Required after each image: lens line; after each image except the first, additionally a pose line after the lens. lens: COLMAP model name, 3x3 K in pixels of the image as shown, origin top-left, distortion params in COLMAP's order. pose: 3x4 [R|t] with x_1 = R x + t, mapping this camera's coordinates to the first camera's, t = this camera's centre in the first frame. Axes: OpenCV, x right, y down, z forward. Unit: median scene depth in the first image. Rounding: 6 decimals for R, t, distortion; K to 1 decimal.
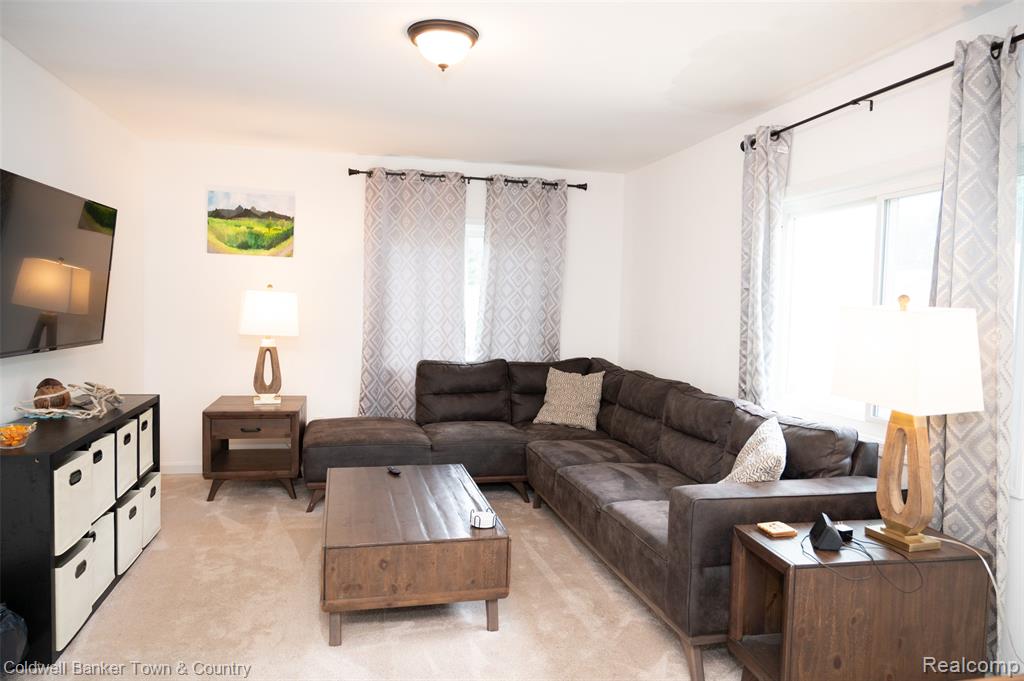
lens RADIAL K [[677.6, 0, 513.0], [0, 677.6, 344.7], [0, 0, 1]] dist [-0.017866, 0.001622]
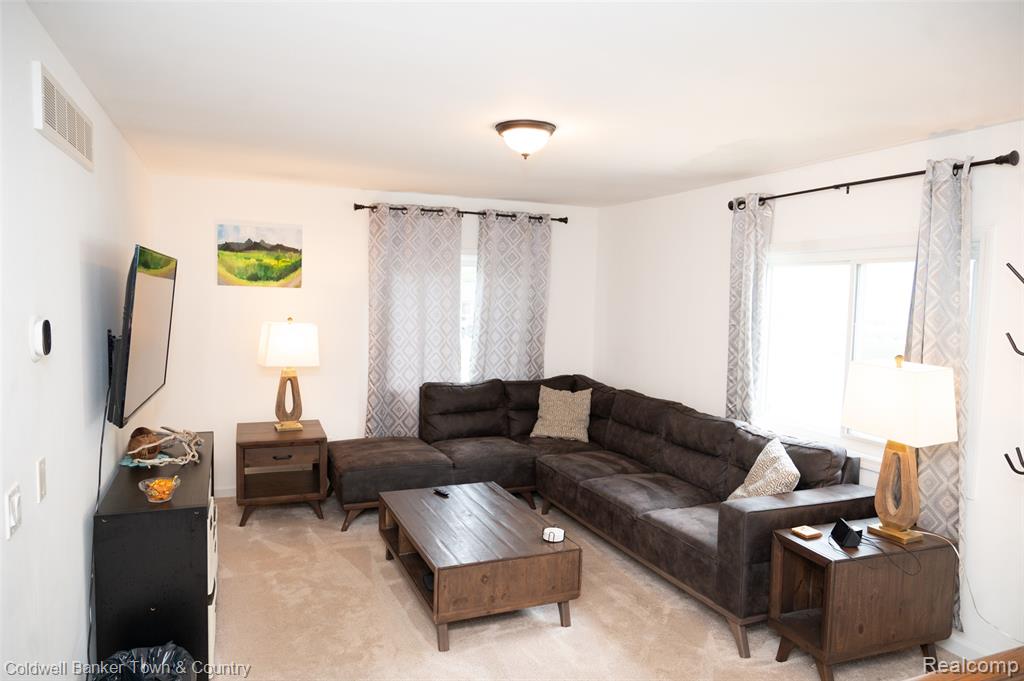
lens RADIAL K [[677.6, 0, 513.0], [0, 677.6, 344.7], [0, 0, 1]] dist [-0.017866, 0.001622]
pose [[0.986827, -0.018085, 0.160767, -0.241449], [0.015132, 0.999694, 0.019578, -0.079865], [-0.161071, -0.016887, 0.986798, -0.125081]]
